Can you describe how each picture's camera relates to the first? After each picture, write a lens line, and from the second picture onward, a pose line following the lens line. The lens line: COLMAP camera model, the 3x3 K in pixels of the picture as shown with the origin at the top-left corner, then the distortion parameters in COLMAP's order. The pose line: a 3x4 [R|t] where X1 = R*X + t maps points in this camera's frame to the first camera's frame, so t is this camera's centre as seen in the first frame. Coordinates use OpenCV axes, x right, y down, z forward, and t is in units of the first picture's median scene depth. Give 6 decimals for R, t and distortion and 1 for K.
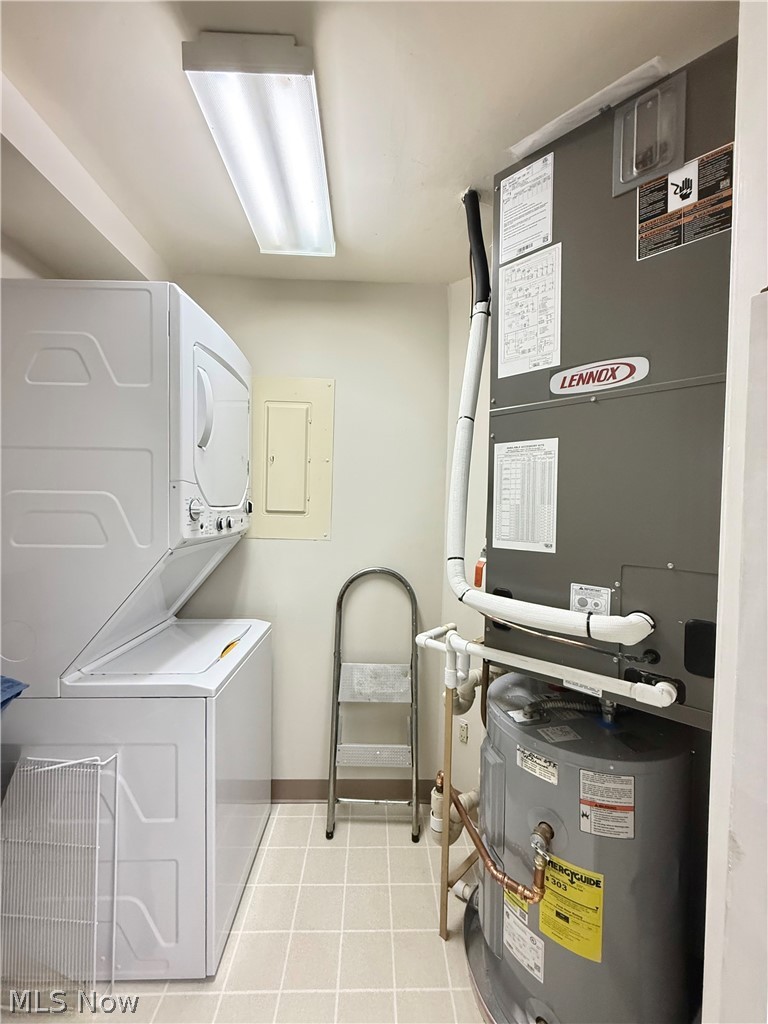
lens RADIAL K [[407.9, 0, 386.5], [0, 407.9, 512.1], [0, 0, 1]] dist [-0.000697, 0.000441]
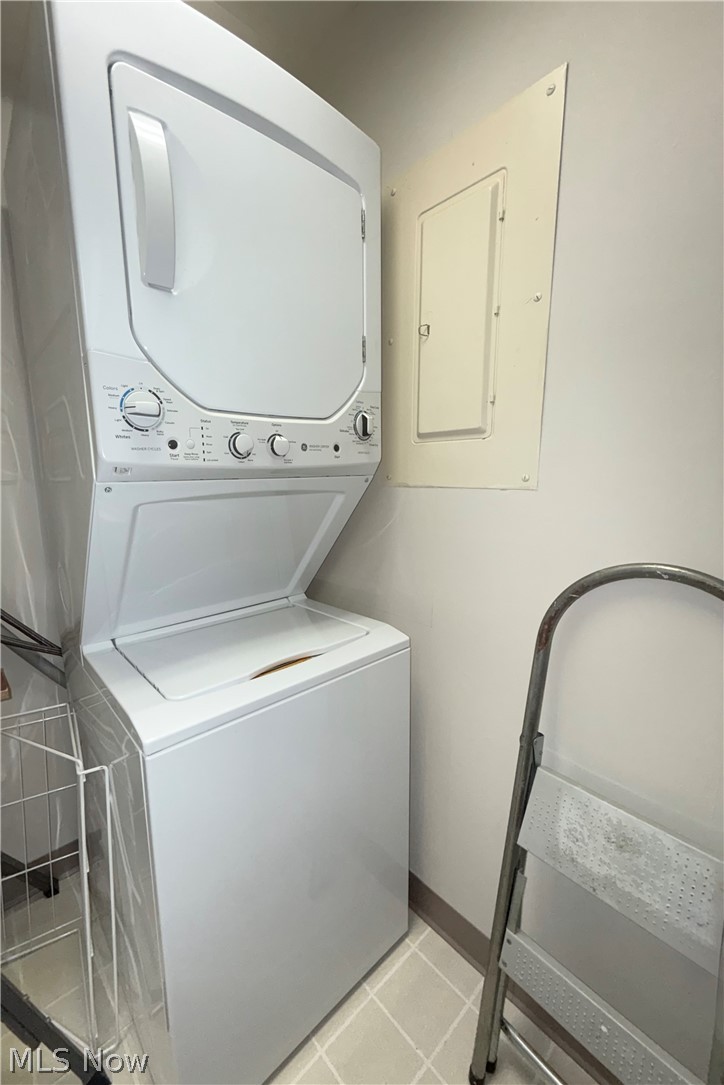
lens RADIAL K [[408.7, 0, 358.7], [0, 408.7, 542.3], [0, 0, 1]] dist [-0.002170, -0.000142]
pose [[0.615895, 0.090841, -0.782573, 0.095329], [0.013606, 0.991955, 0.125854, 0.069693], [0.787711, -0.088161, 0.609704, 0.596988]]
